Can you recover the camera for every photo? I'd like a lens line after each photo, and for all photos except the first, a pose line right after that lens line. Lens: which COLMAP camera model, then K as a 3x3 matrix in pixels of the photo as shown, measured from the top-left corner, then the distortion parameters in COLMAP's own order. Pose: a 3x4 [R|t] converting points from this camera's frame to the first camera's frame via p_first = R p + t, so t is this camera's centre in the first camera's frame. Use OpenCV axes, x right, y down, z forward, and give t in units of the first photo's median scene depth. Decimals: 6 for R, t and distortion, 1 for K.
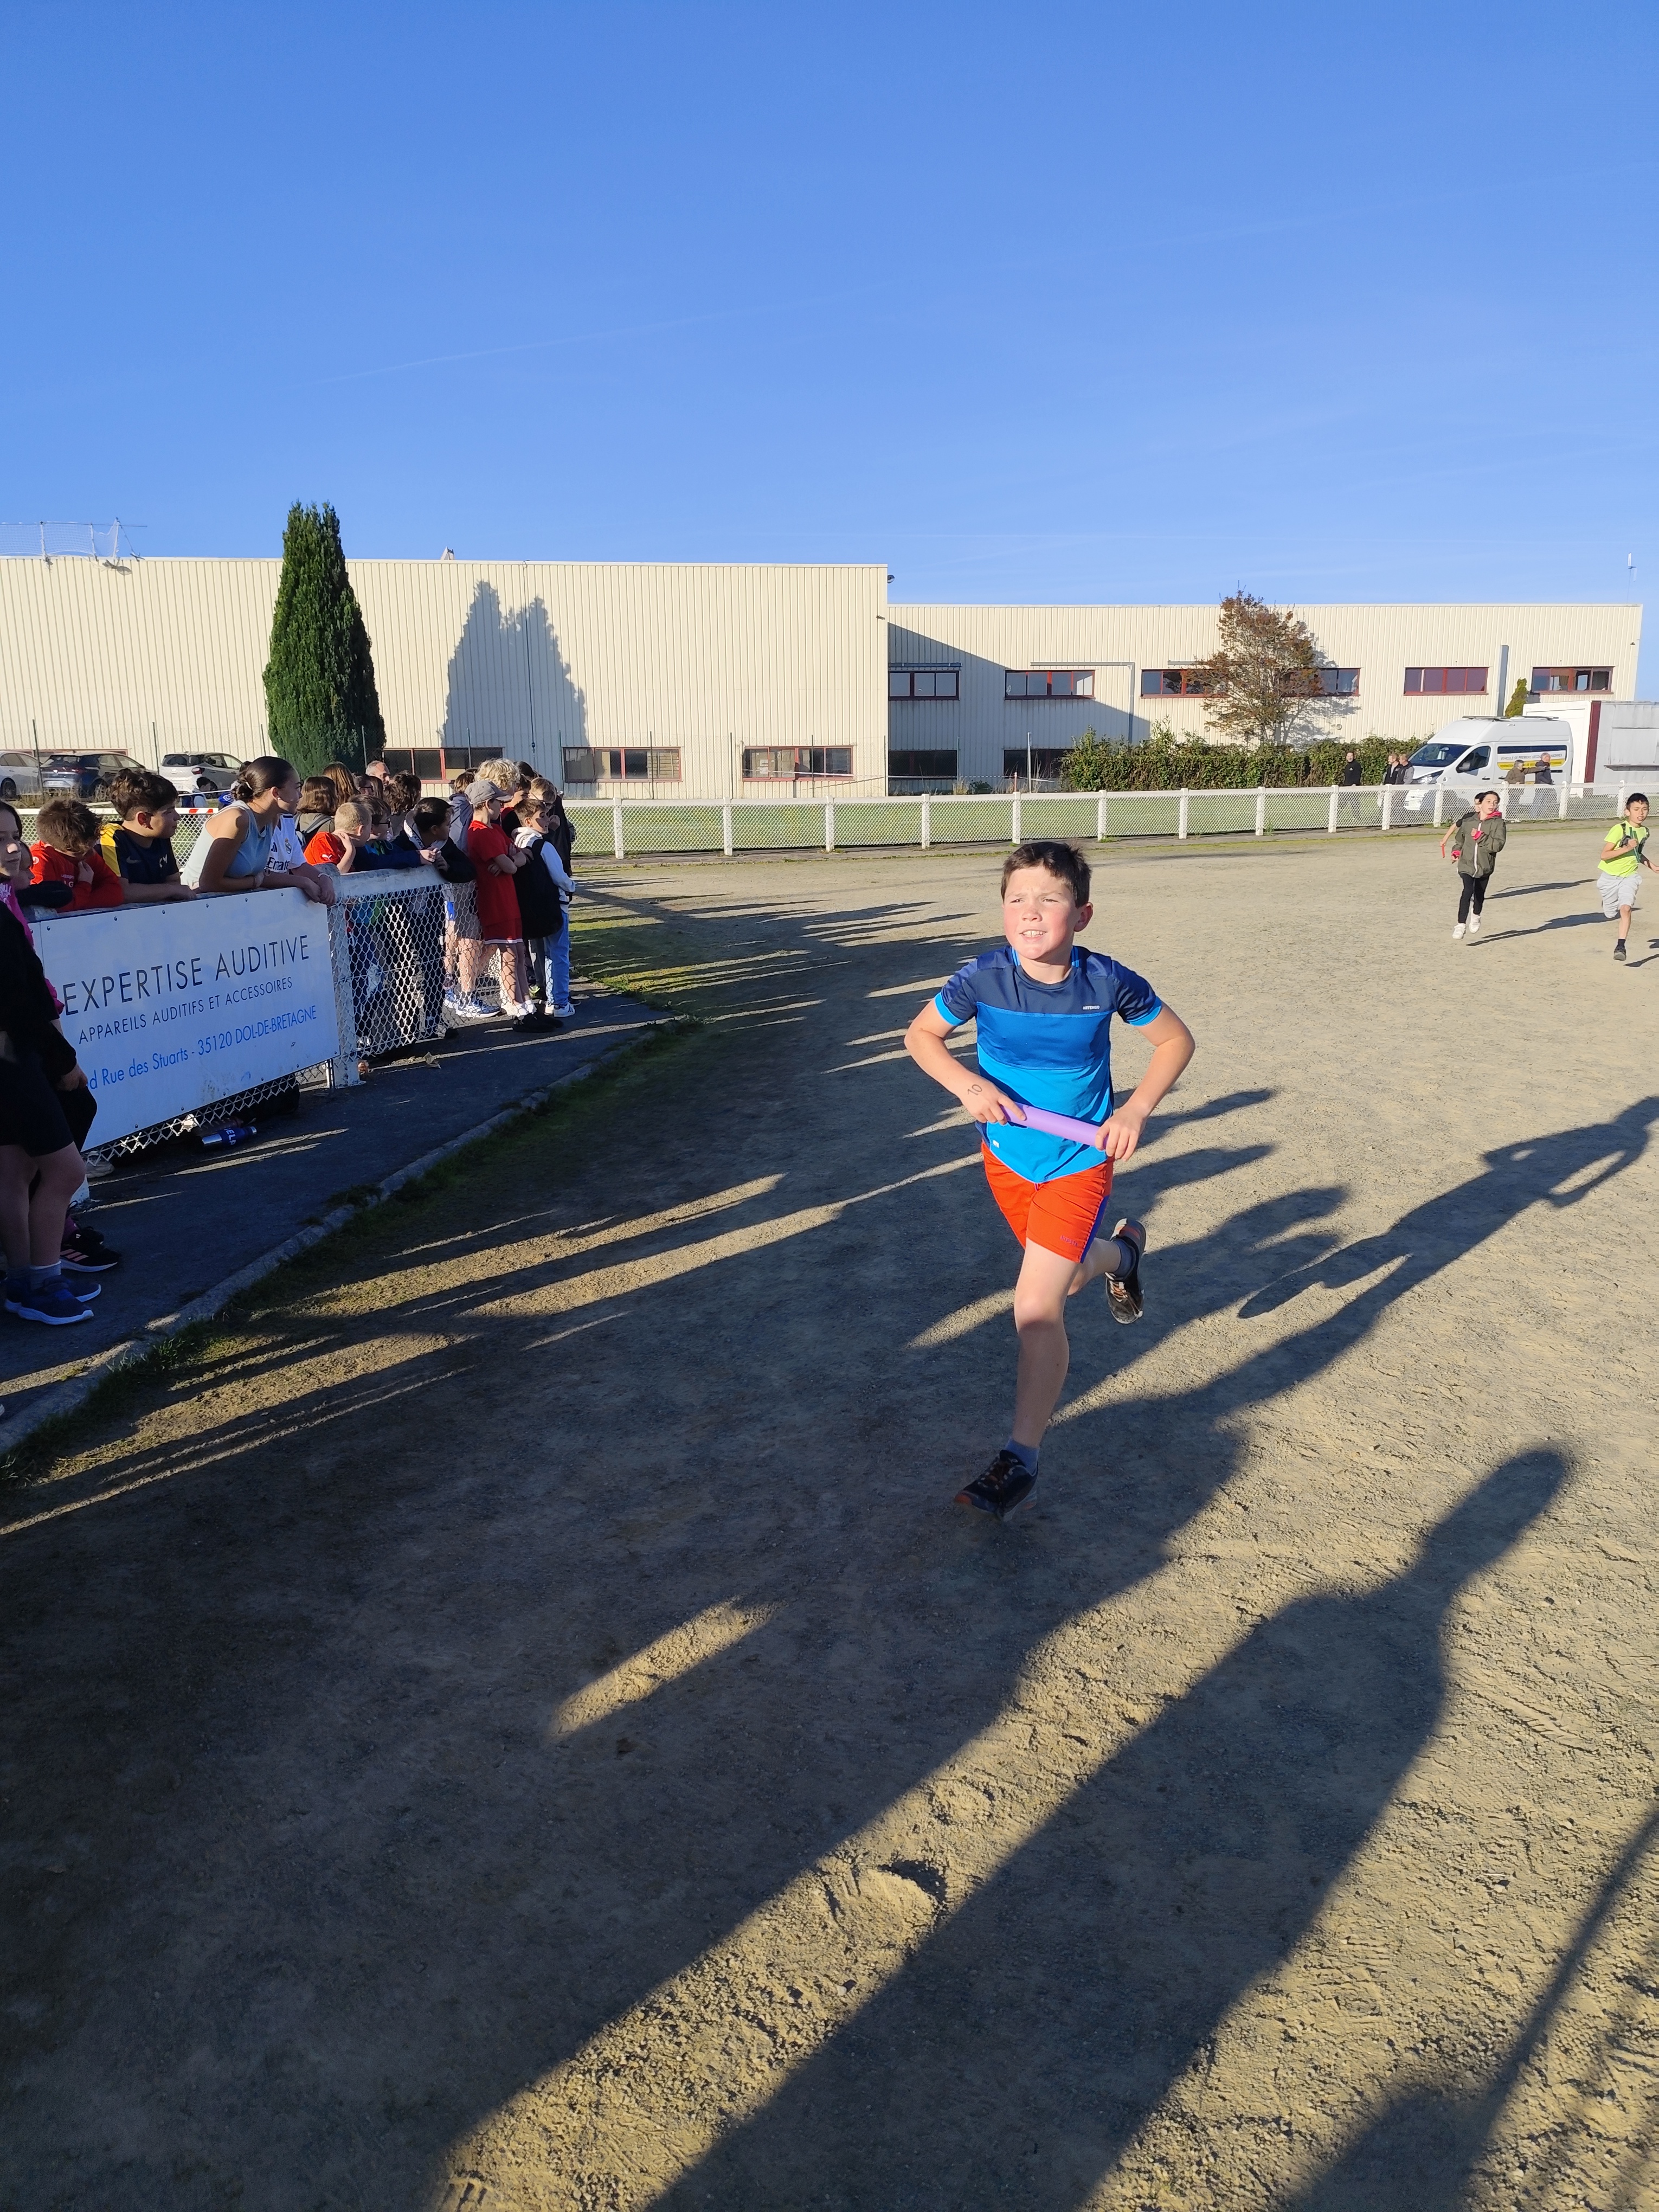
lens RADIAL K [[1474.0, 0, 829.5], [0, 1474.0, 1106.0], [0, 0, 1]] dist [0.058179, -0.046334]
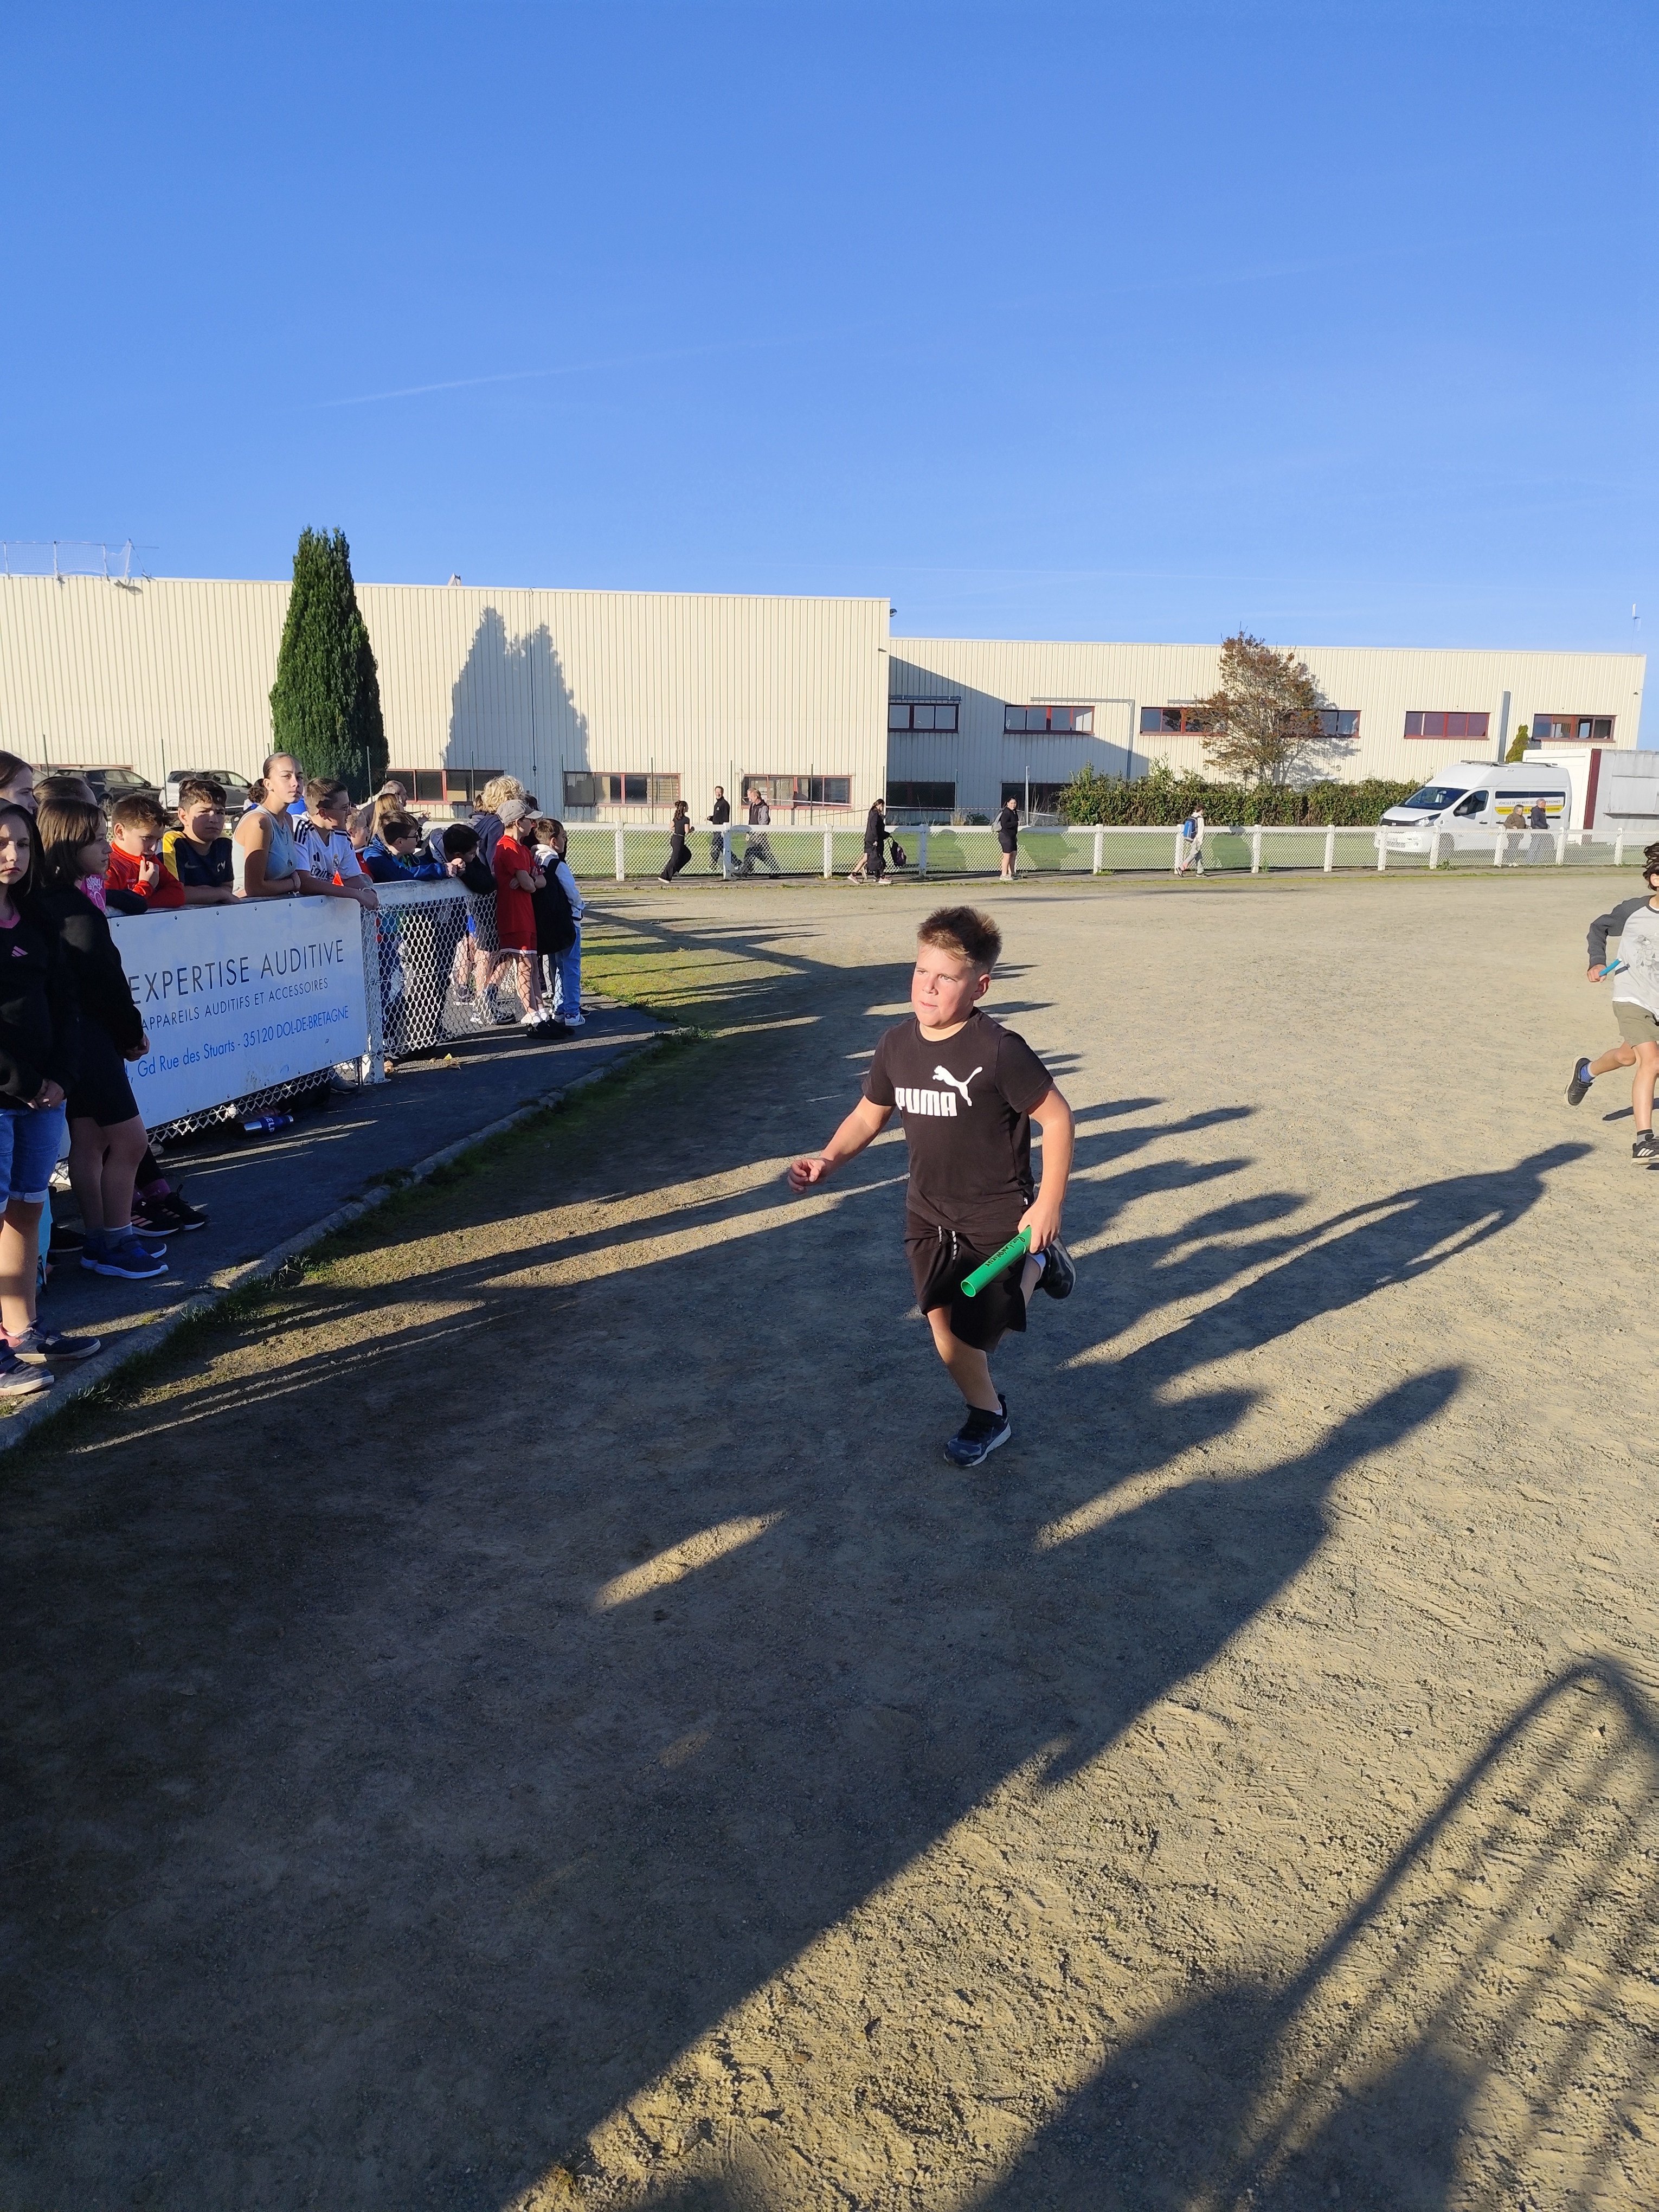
lens RADIAL K [[1485.1, 0, 798.6], [0, 1485.1, 1098.6], [0, 0, 1]] dist [0.053228, -0.046395]
pose [[0.999626, 0.023738, -0.013604, -0.014039], [-0.024074, 0.999397, -0.025038, 0.031045], [0.013001, 0.025356, 0.999594, -0.108177]]
